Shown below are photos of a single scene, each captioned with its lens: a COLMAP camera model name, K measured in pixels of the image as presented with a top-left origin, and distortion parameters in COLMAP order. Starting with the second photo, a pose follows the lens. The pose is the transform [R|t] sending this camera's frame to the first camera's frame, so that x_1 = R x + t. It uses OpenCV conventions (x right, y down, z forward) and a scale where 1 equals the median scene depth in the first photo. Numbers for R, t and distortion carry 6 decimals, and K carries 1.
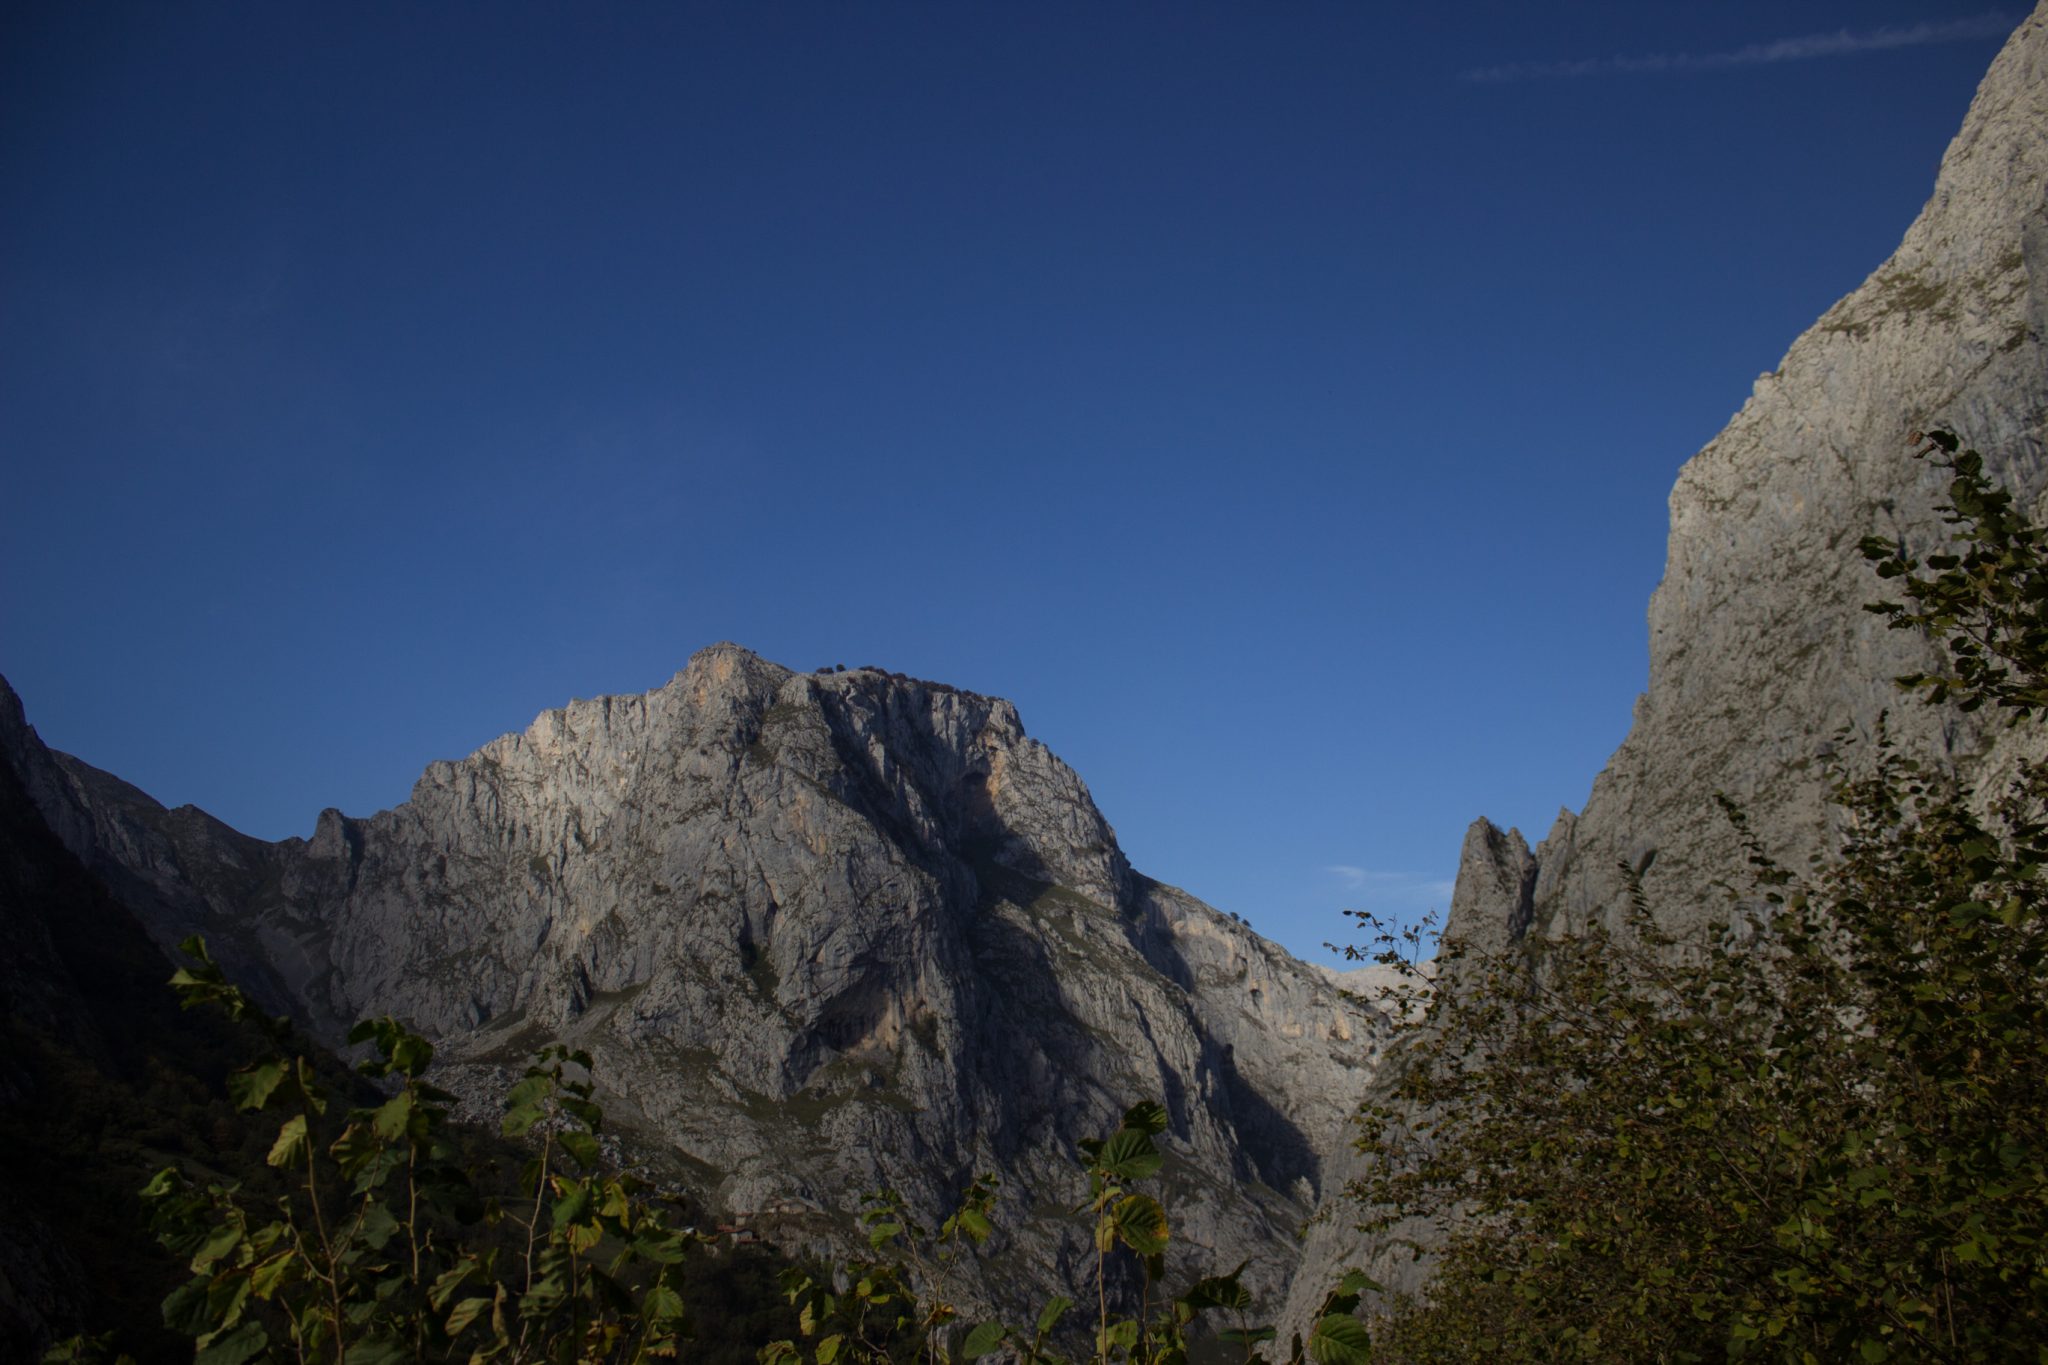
lens RADIAL K [[1691.8, 0, 1024.0], [0, 1691.8, 682.5], [0, 0, 1]] dist [-0.170826, 0.151579]
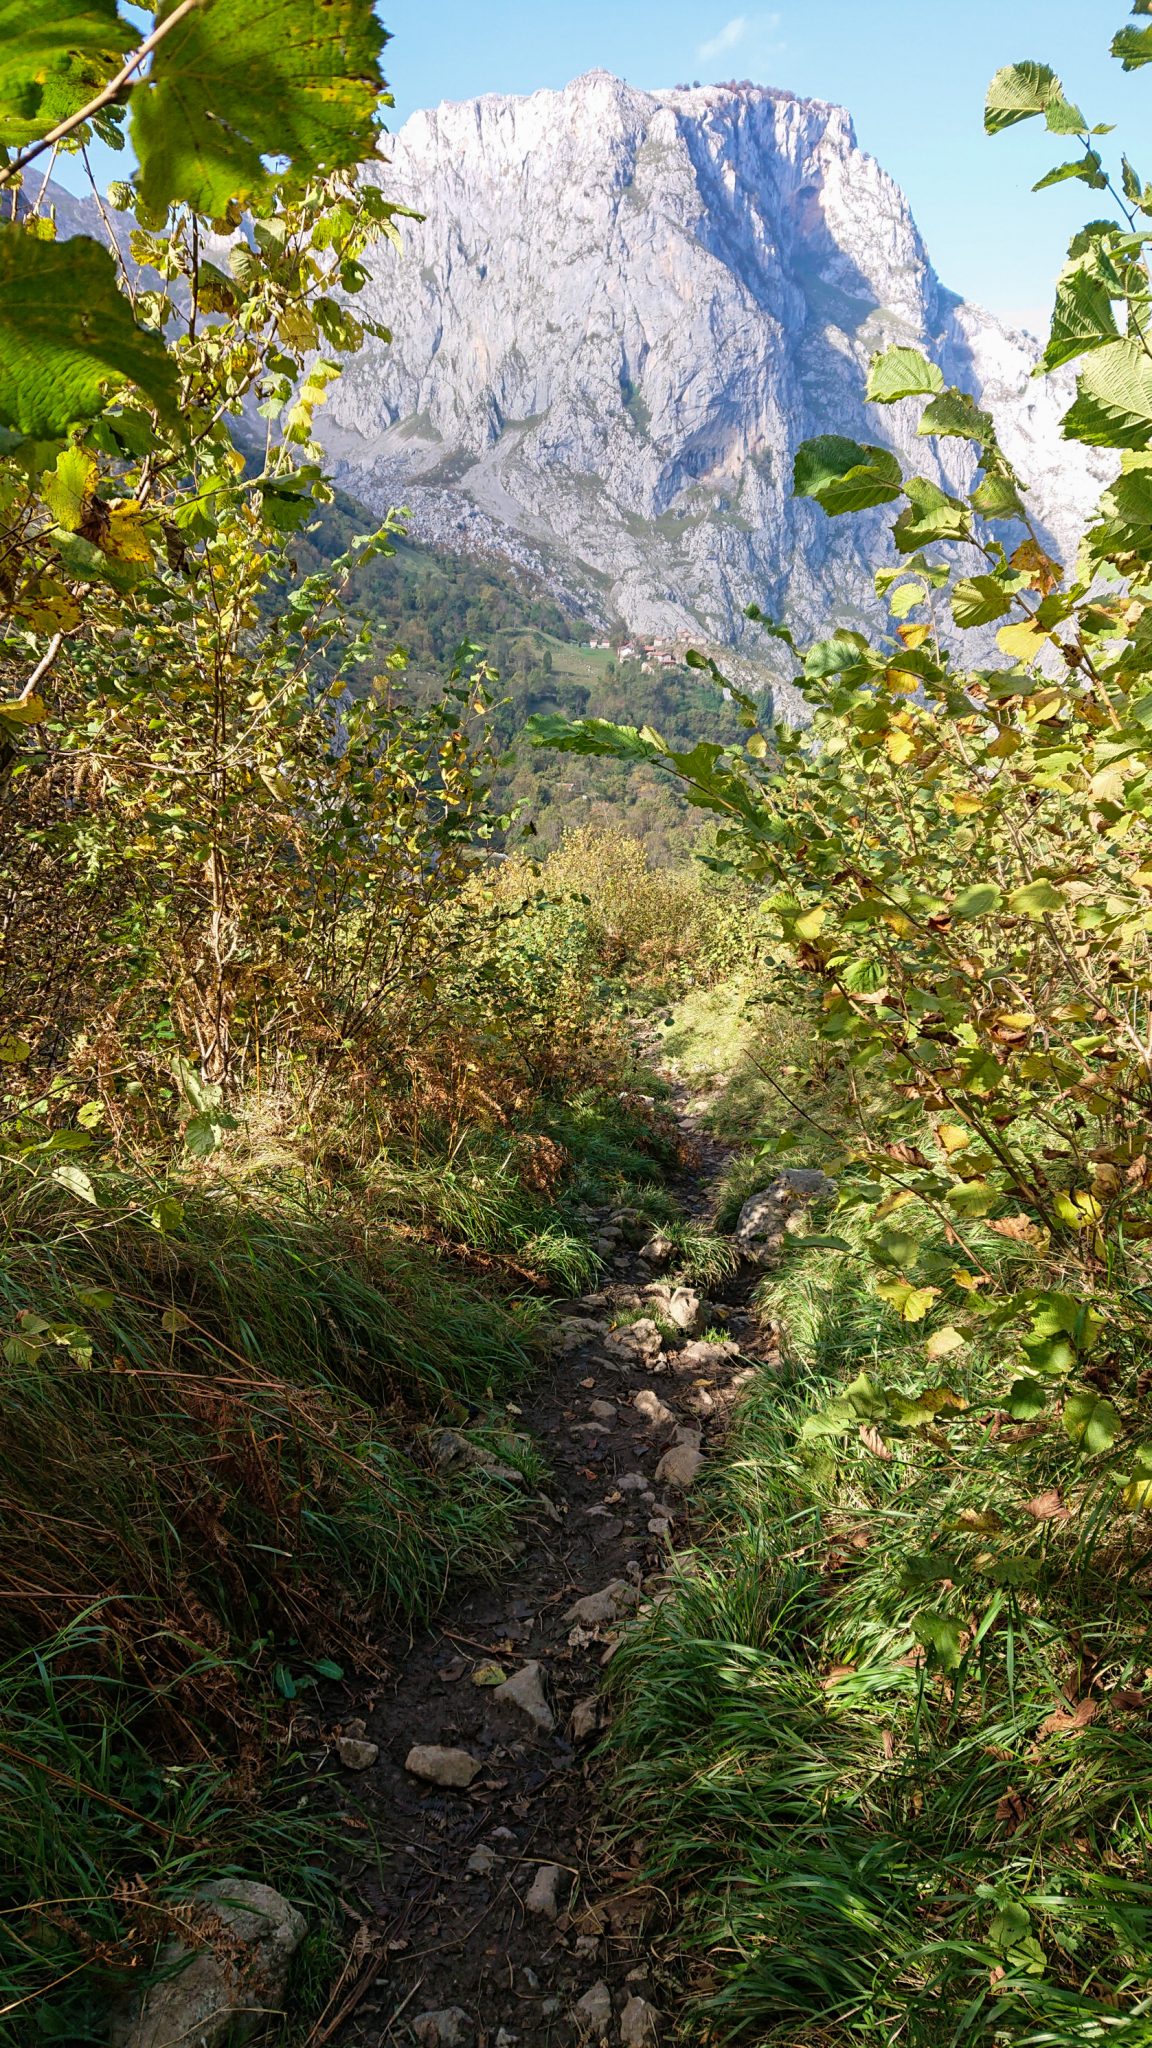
lens RADIAL K [[1371.2, 0, 571.6], [0, 1371.2, 1059.3], [0, 0, 1]] dist [0.121716, -0.200922]
pose [[0.988667, 0.089197, -0.120756, -0.031185], [0.003697, 0.789647, 0.613550, -0.080663], [0.150081, -0.607043, 0.780368, -0.125177]]
